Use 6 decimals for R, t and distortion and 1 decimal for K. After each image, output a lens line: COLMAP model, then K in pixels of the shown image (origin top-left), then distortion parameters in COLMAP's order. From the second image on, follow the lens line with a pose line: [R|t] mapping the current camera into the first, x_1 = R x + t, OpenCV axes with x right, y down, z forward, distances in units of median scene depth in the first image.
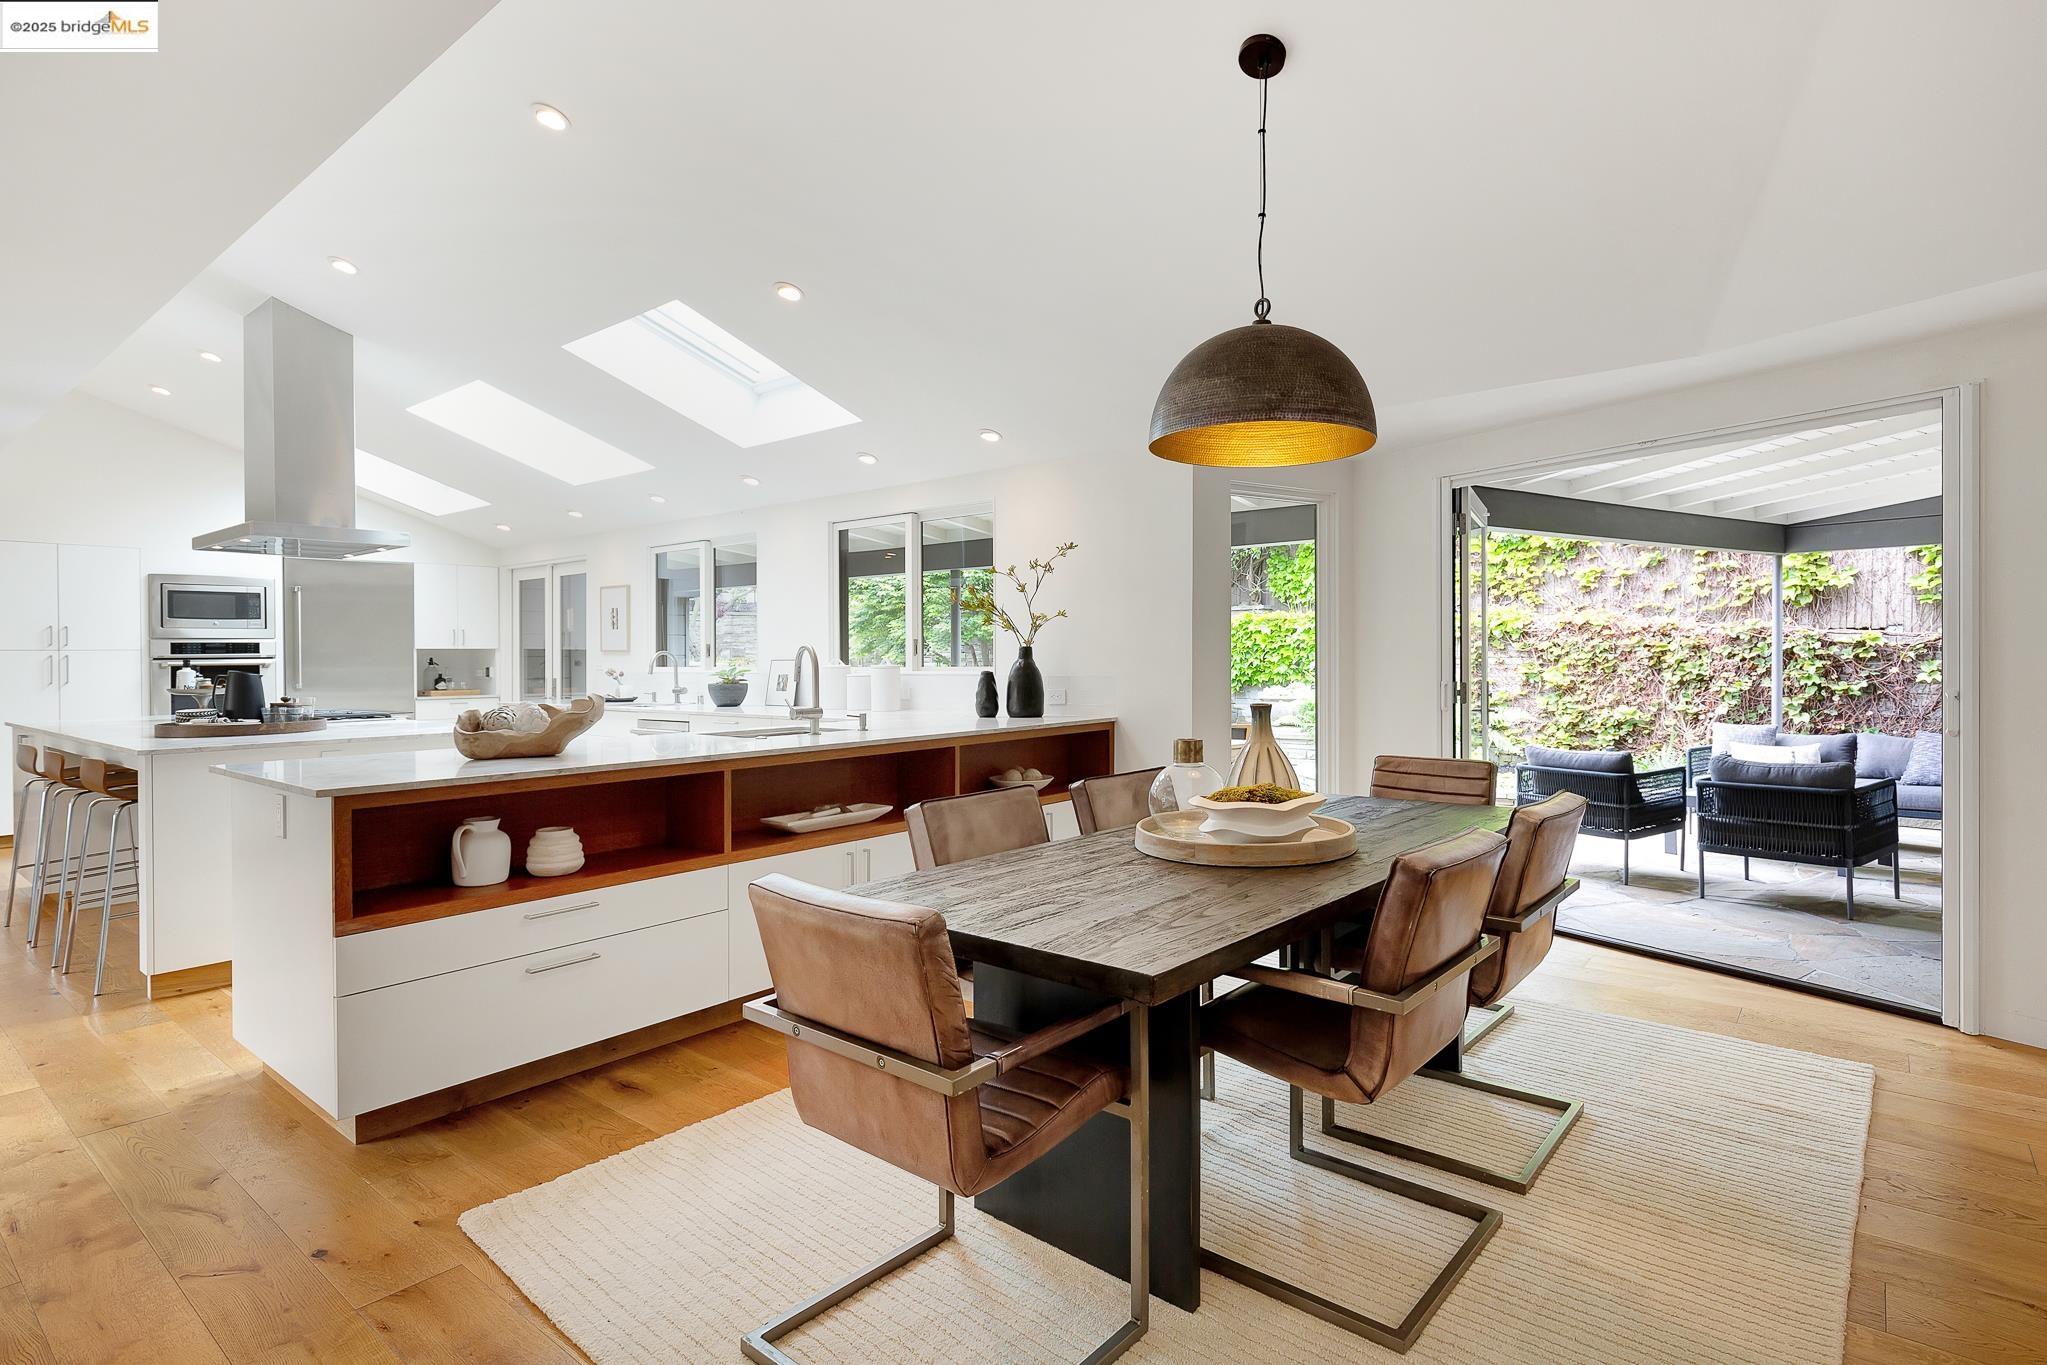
lens RADIAL K [[1009.6, 0, 1021.7], [0, 1009.6, 659.4], [0, 0, 1]] dist [0.024617, -0.000342]
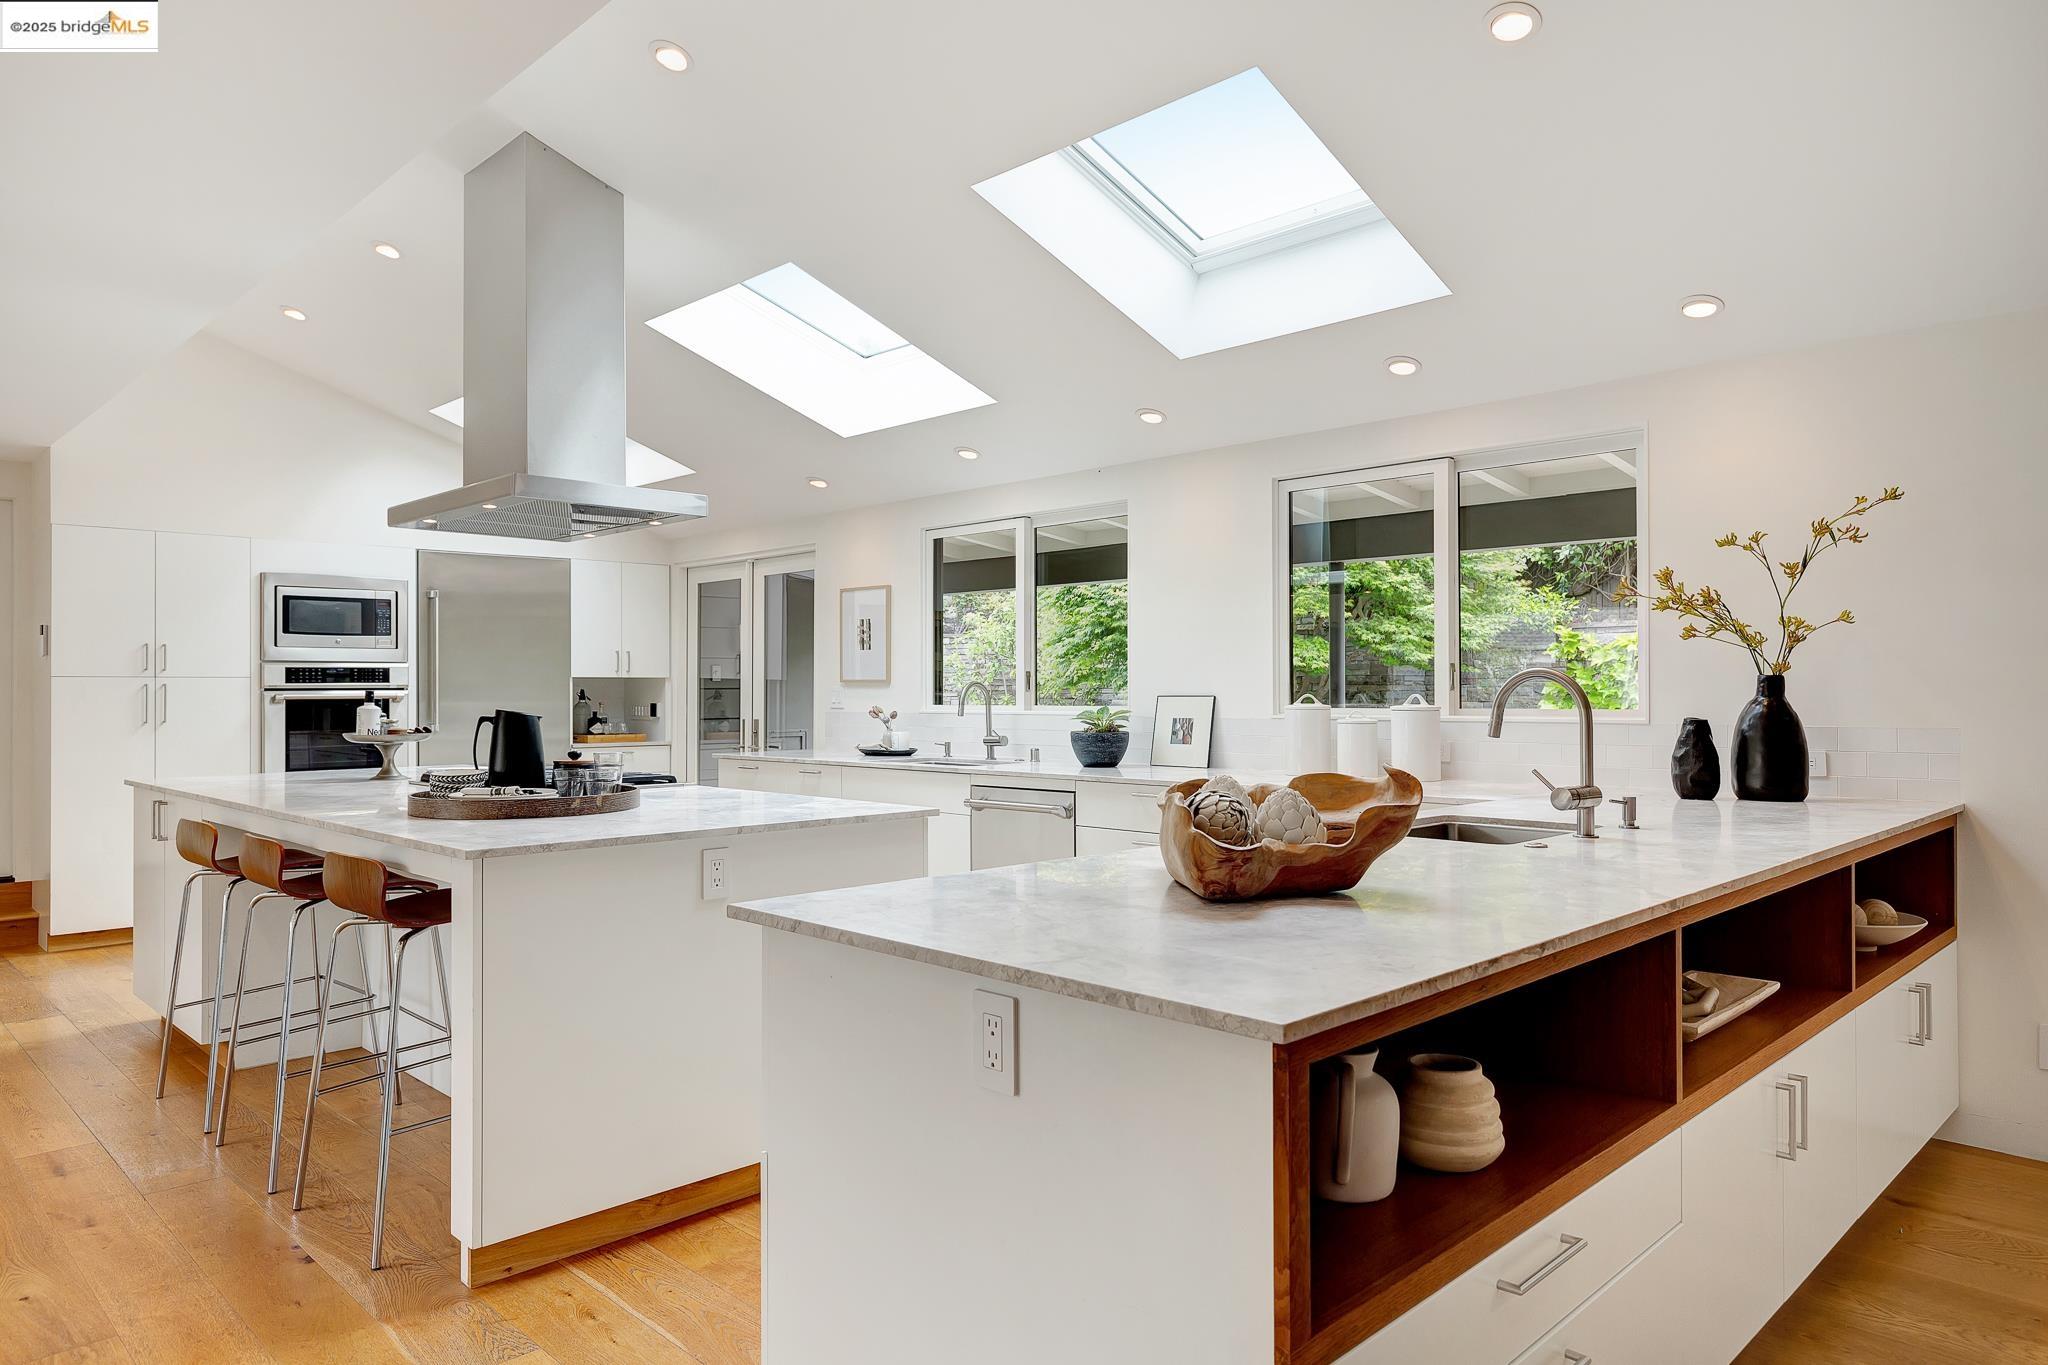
lens RADIAL K [[1300.7, 0, 1024.0], [0, 1300.7, 682.5], [0, 0, 1]] dist [0.006830, 0.003108]
pose [[0.993619, 0.004373, -0.112702, -0.244473], [-0.005482, 0.999940, -0.009532, 0.000604], [0.112654, 0.010089, 0.993583, 0.165410]]
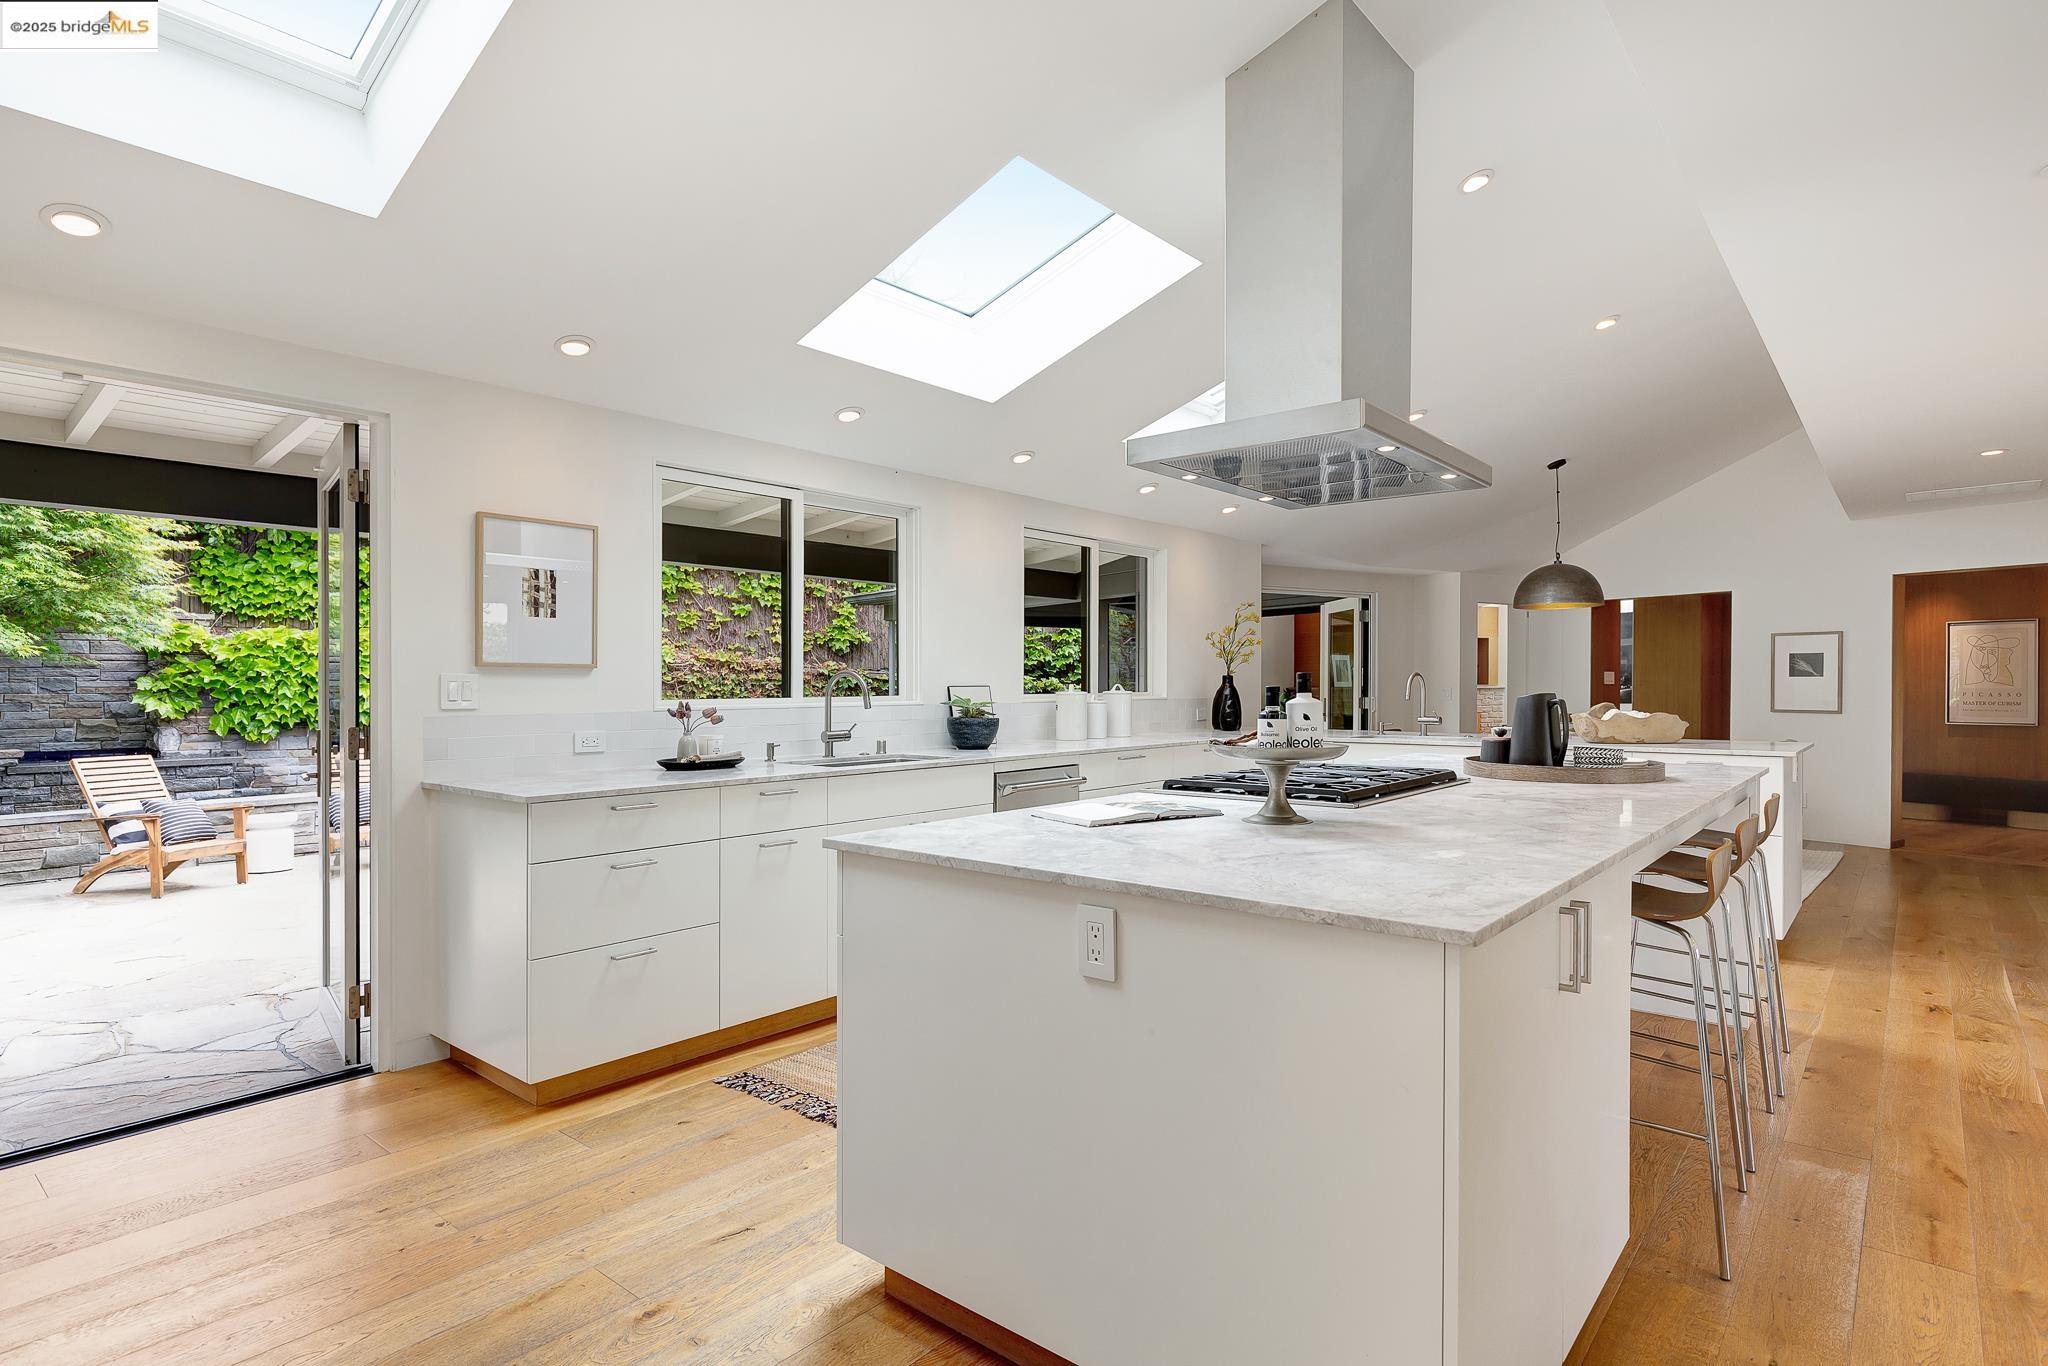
lens RADIAL K [[1090.7, 0, 1015.8], [0, 1090.7, 689.0], [0, 0, 1]] dist [0.002034, 0.000555]
pose [[0.011518, 0.003105, 0.999929, -1.086104], [0.007108, 0.999970, -0.003187, 0.006047], [-0.999908, 0.007144, 0.011496, 0.971805]]
